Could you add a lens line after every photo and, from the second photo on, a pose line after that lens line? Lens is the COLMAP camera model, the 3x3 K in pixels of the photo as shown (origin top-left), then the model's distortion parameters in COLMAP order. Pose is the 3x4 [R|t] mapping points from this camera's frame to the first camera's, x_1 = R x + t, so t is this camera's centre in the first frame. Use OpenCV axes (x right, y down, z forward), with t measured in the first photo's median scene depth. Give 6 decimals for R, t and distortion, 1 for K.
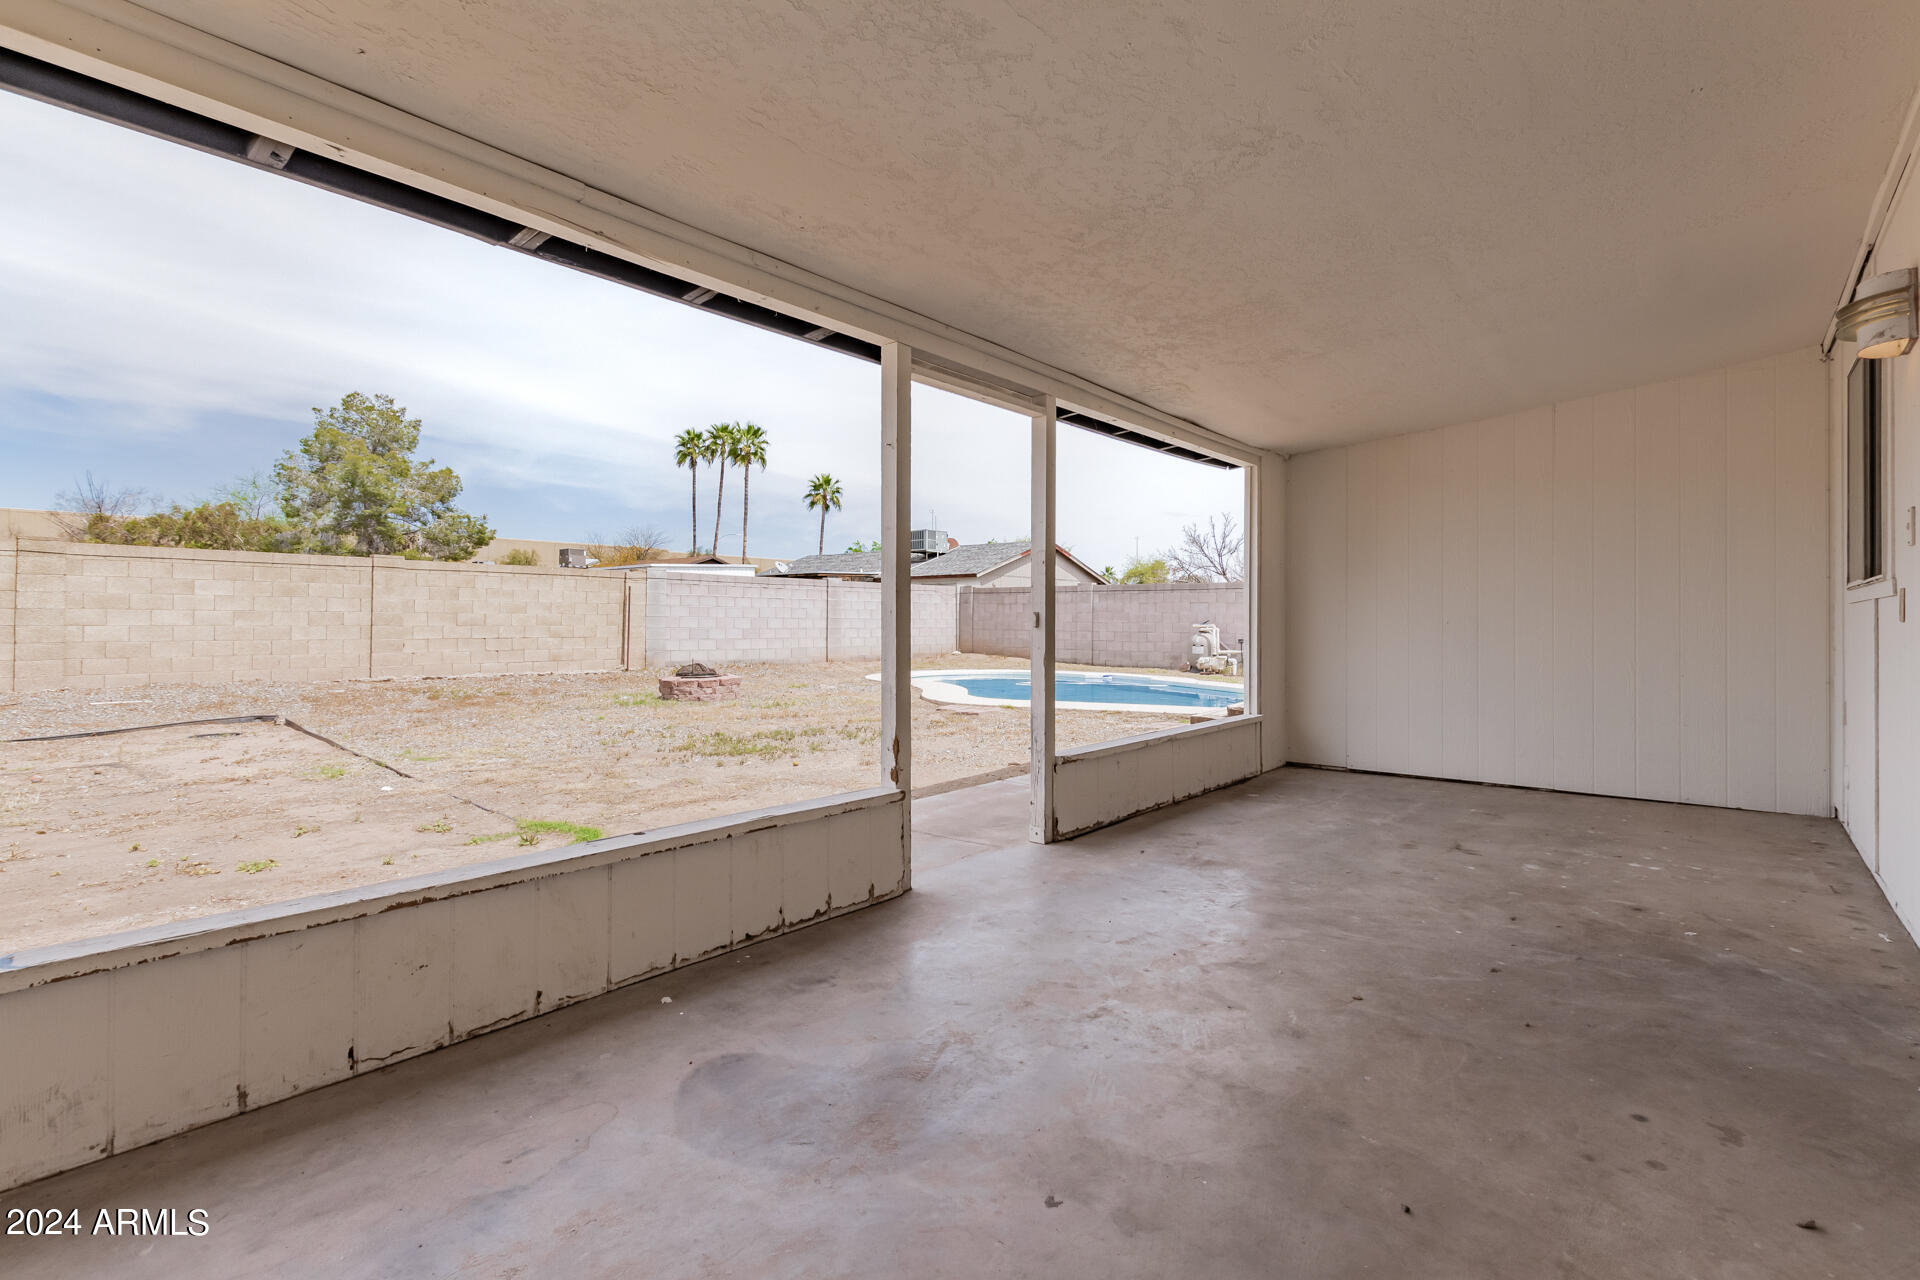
lens RADIAL K [[891.3, 0, 967.3], [0, 891.3, 624.6], [0, 0, 1]] dist [0.004081, -0.000516]
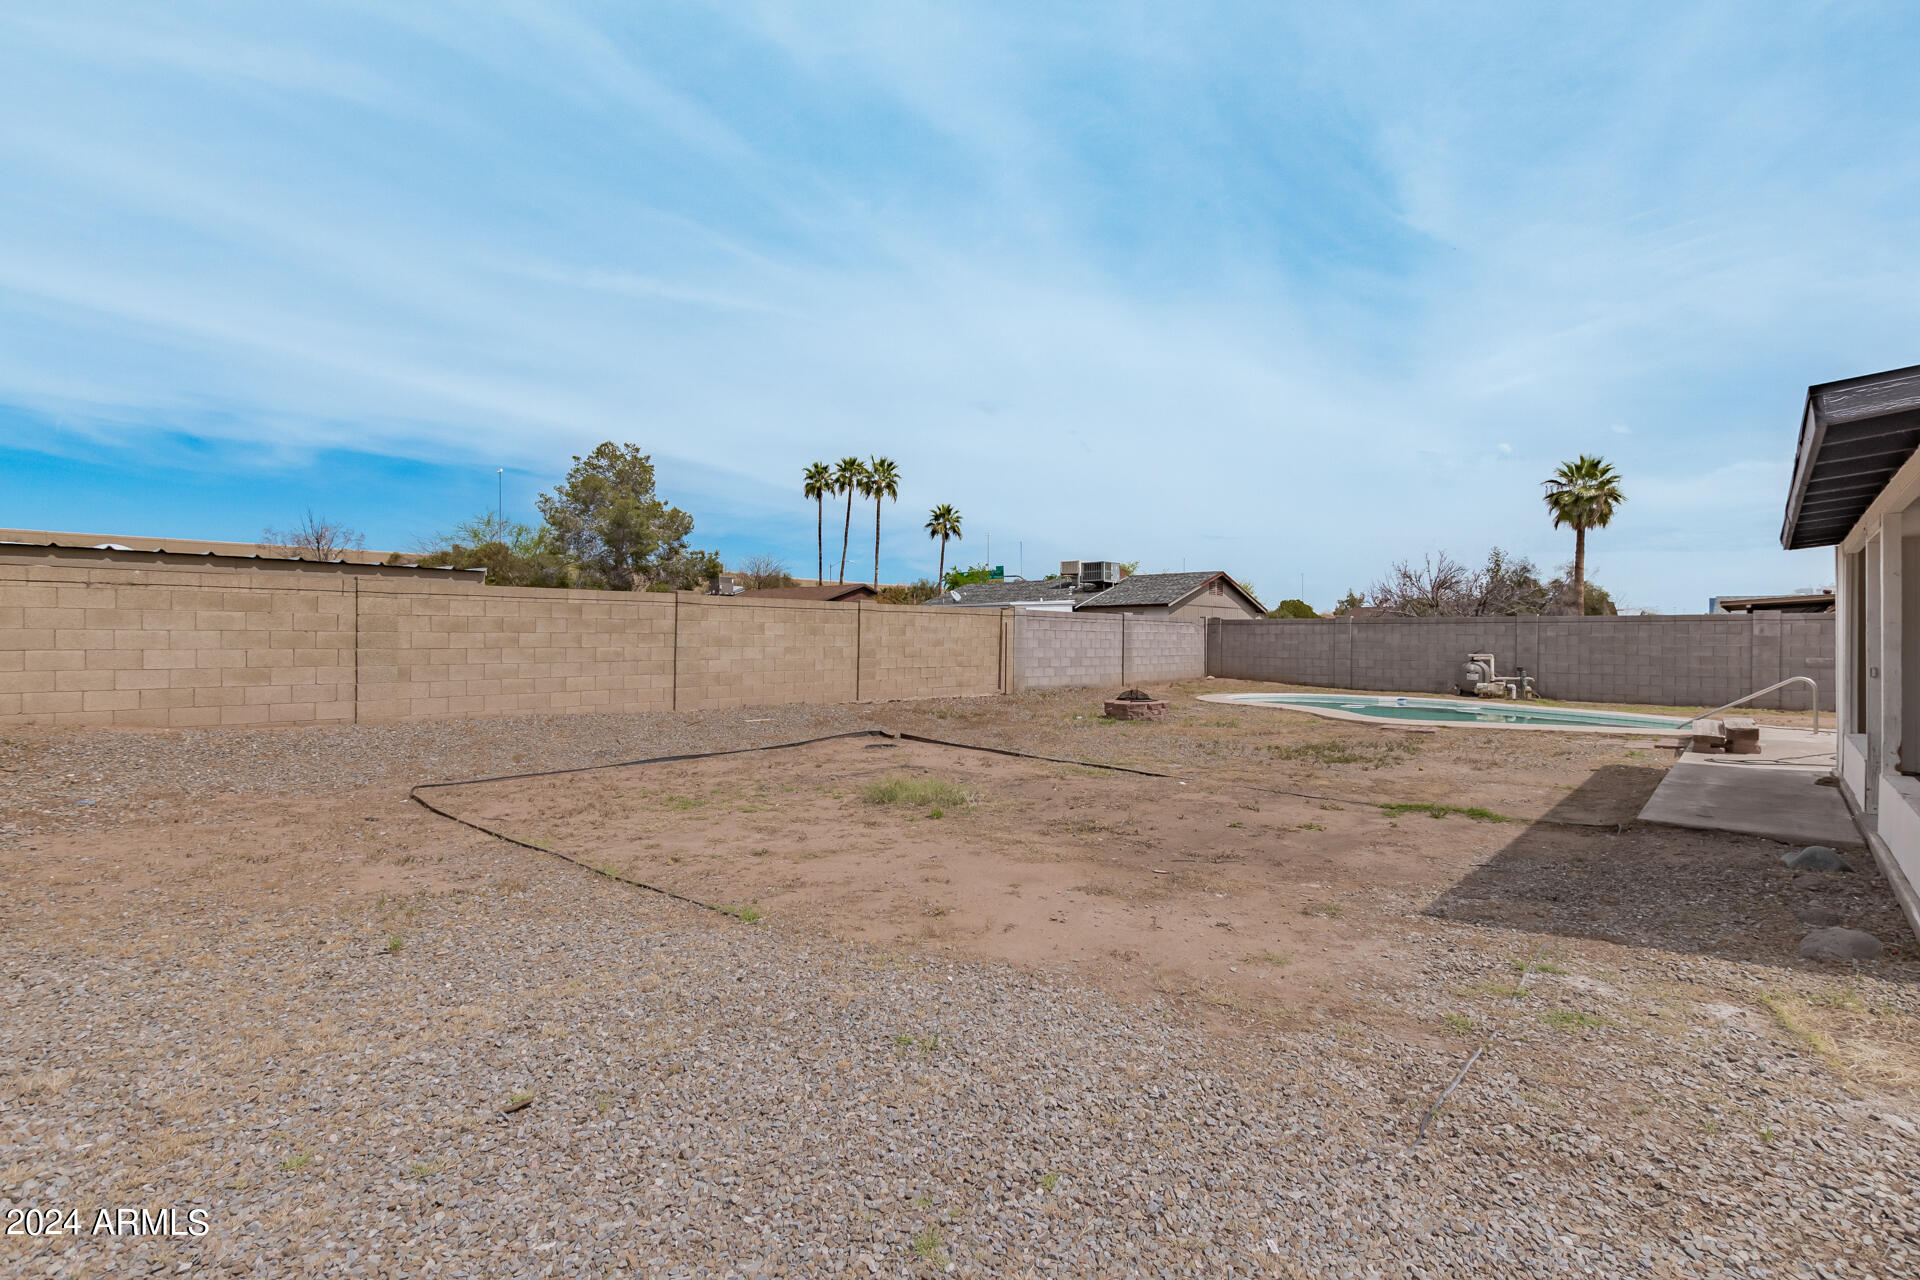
lens RADIAL K [[888.2, 0, 960.0], [0, 888.2, 640.0], [0, 0, 1]] dist [0.001731, 0.000019]
pose [[0.999249, -0.000380, -0.038757, -0.197940], [0.000182, 0.999987, -0.005107, -0.007089], [0.038758, 0.005096, 0.999236, -0.086243]]
